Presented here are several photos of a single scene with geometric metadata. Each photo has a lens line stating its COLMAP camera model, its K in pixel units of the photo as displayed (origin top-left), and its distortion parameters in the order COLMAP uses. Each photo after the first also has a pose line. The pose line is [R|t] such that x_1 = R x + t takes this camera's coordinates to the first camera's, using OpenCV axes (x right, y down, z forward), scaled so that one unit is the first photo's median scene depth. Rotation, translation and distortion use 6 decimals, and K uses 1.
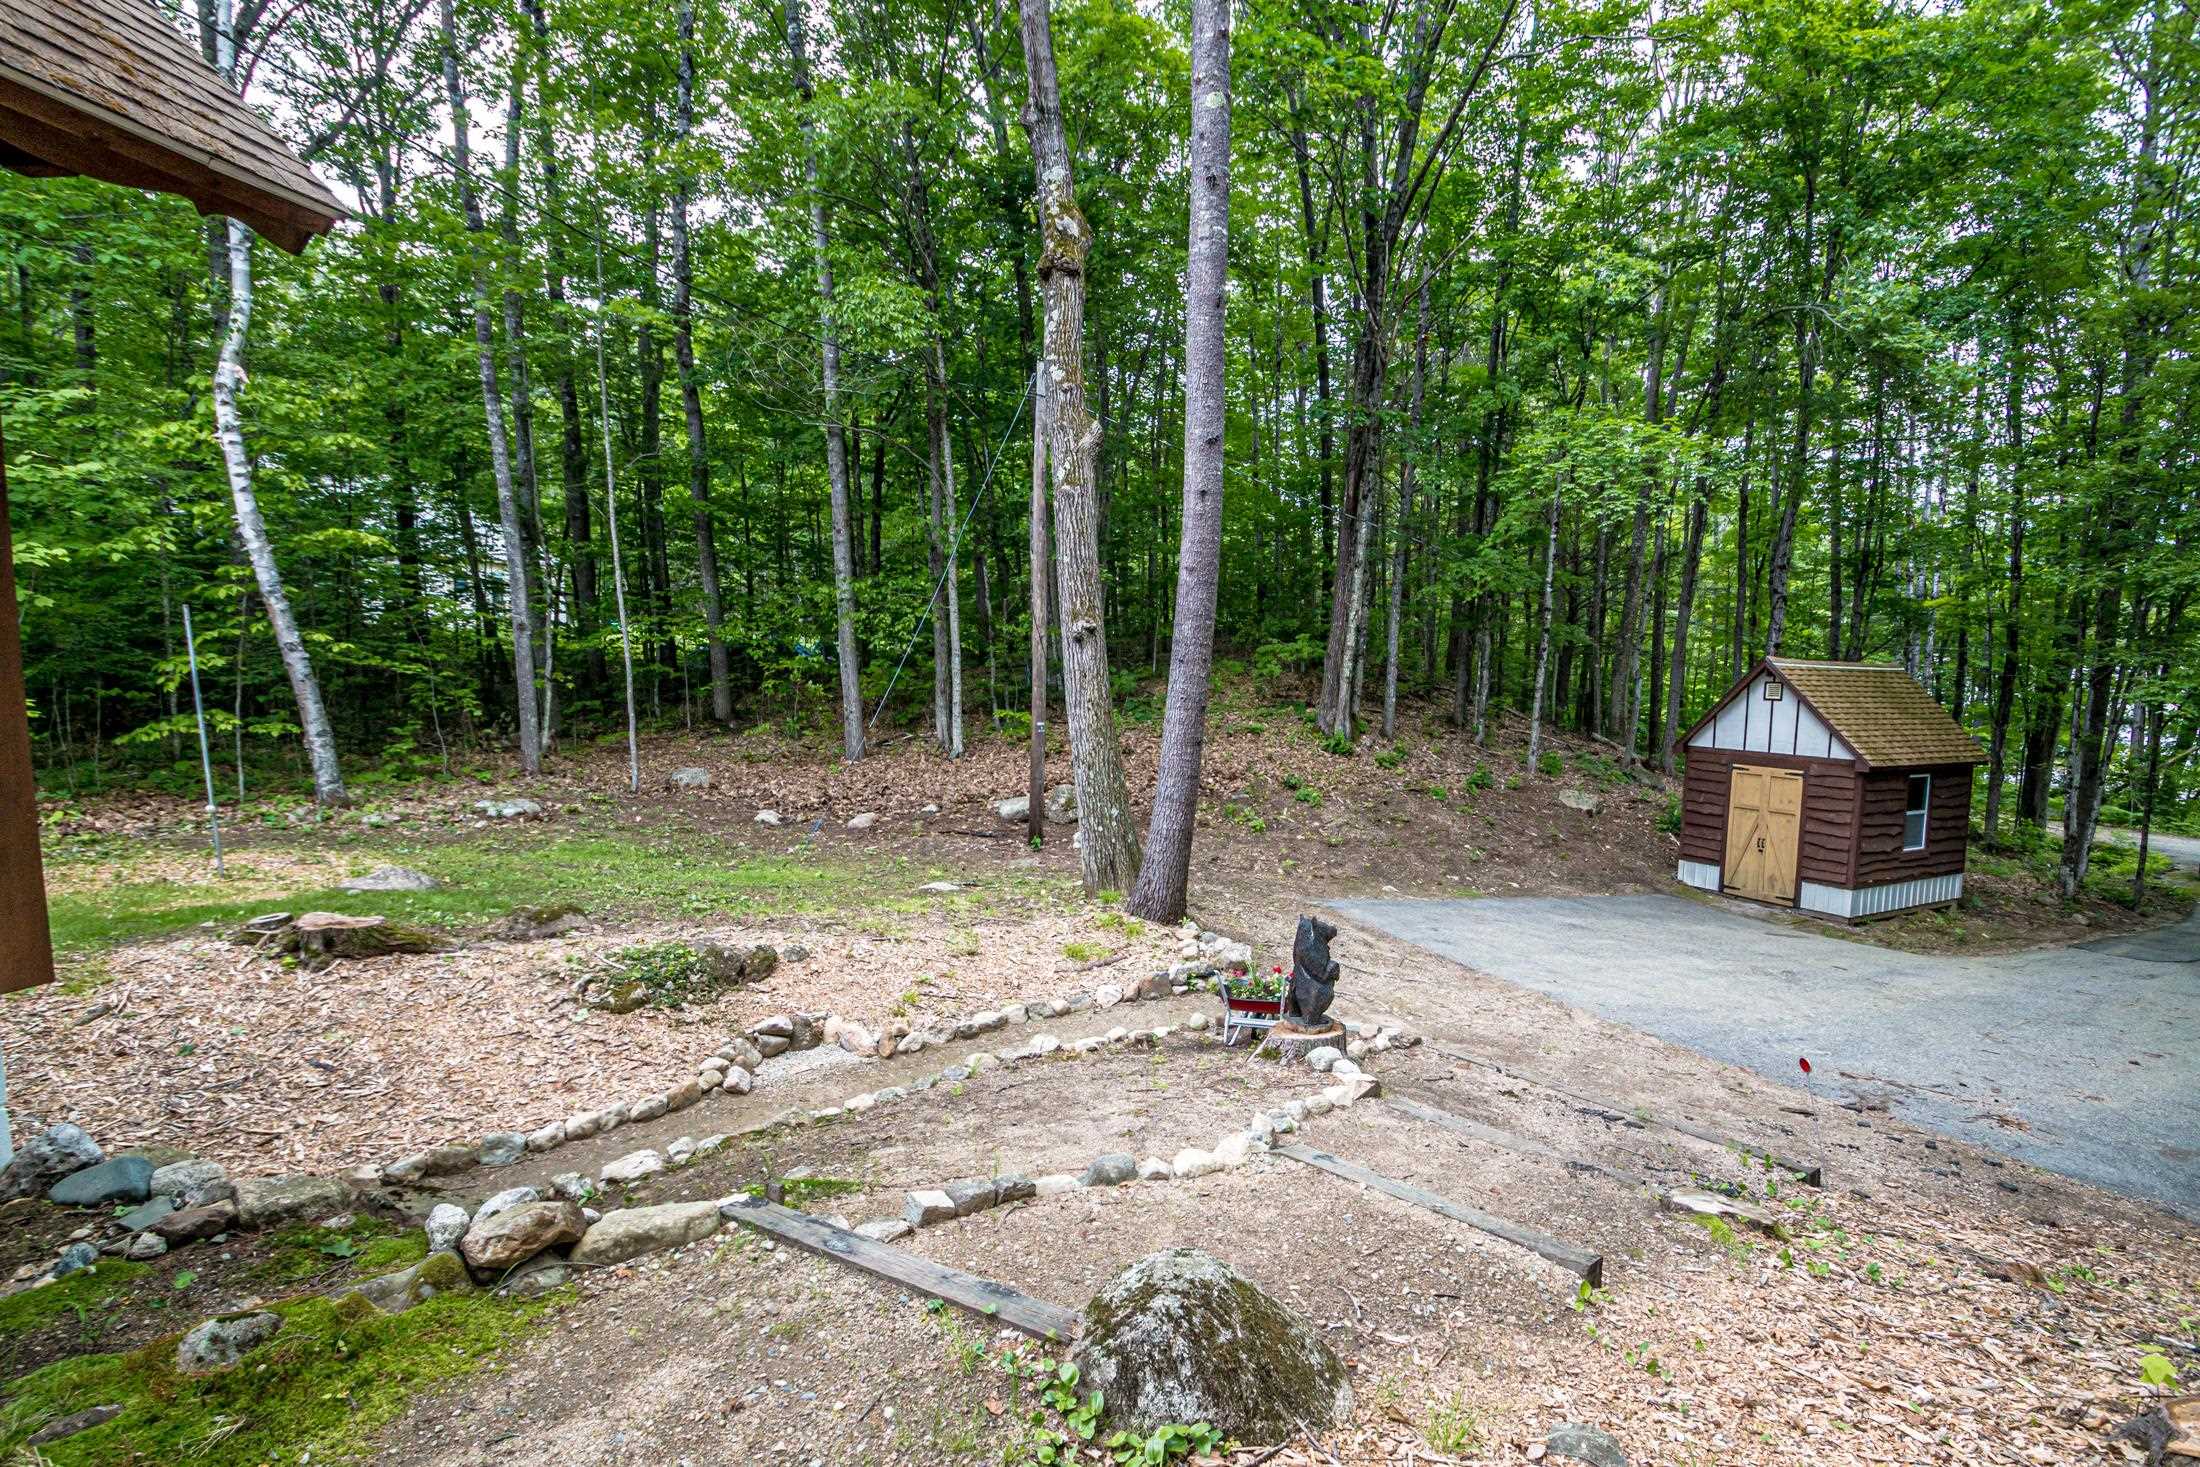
lens RADIAL K [[1017.3, 0, 1104.1], [0, 1017.3, 827.2], [0, 0, 1]] dist [-0.014588, -0.000128]
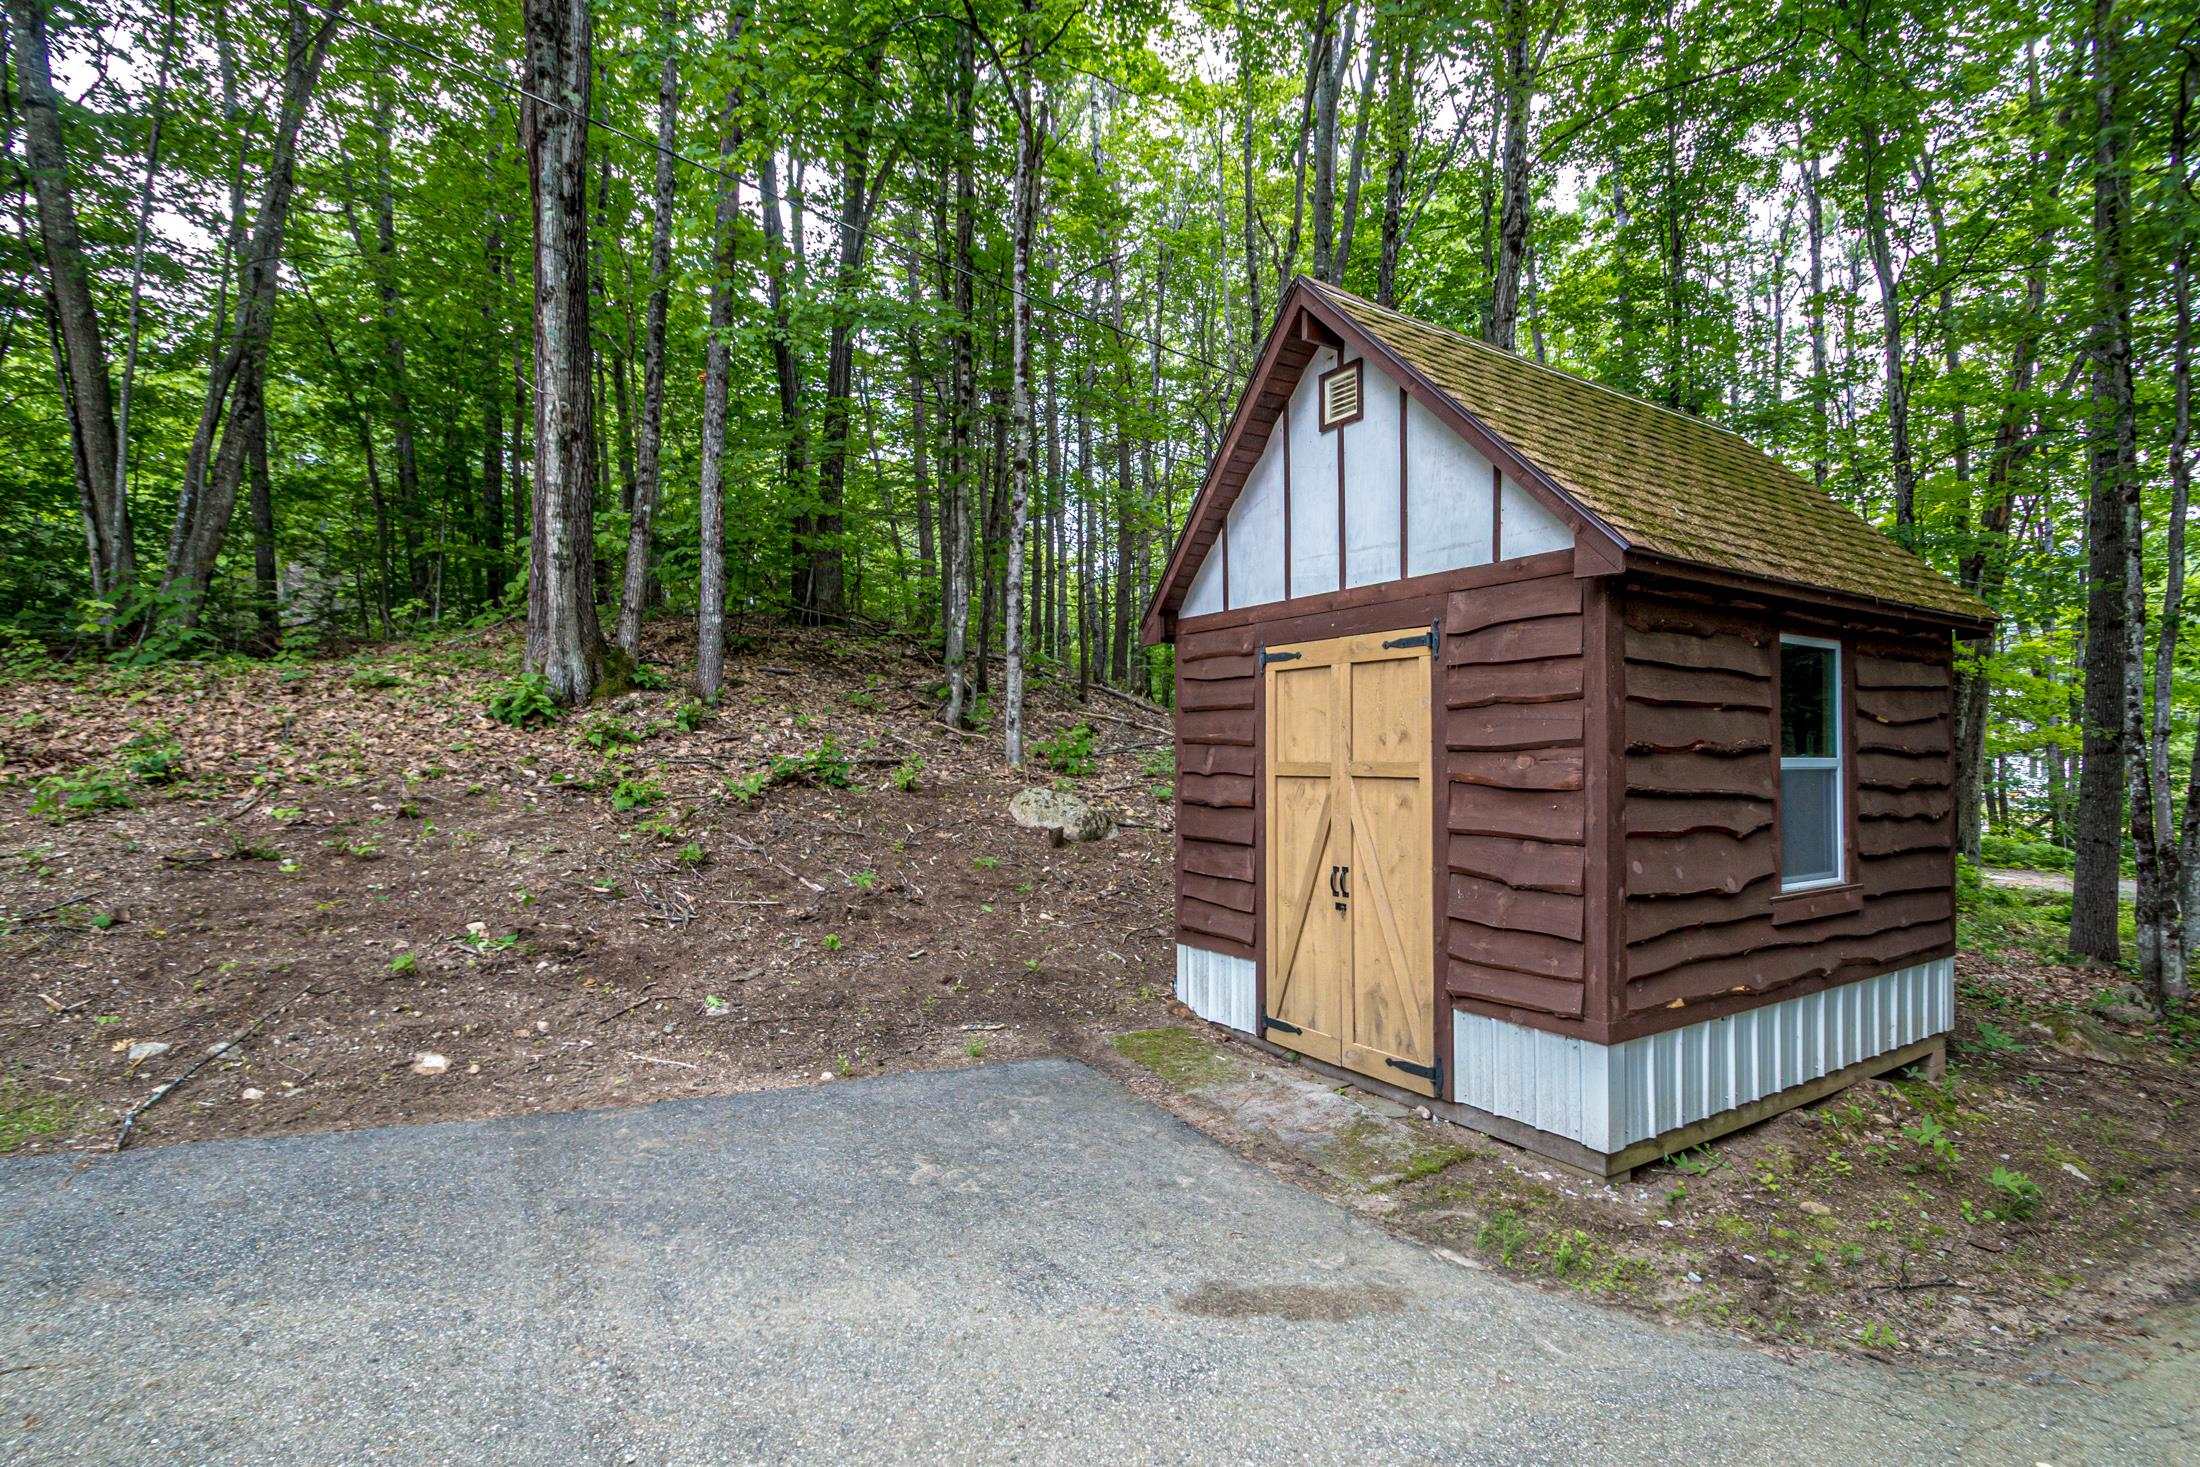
lens RADIAL K [[1017.3, 0, 1104.1], [0, 1017.3, 827.2], [0, 0, 1]] dist [-0.014588, -0.000128]
pose [[0.995872, -0.019861, 0.088569, 0.439466], [0.028325, 0.995040, -0.095355, 0.021211], [-0.086236, 0.097470, 0.991495, 0.556892]]
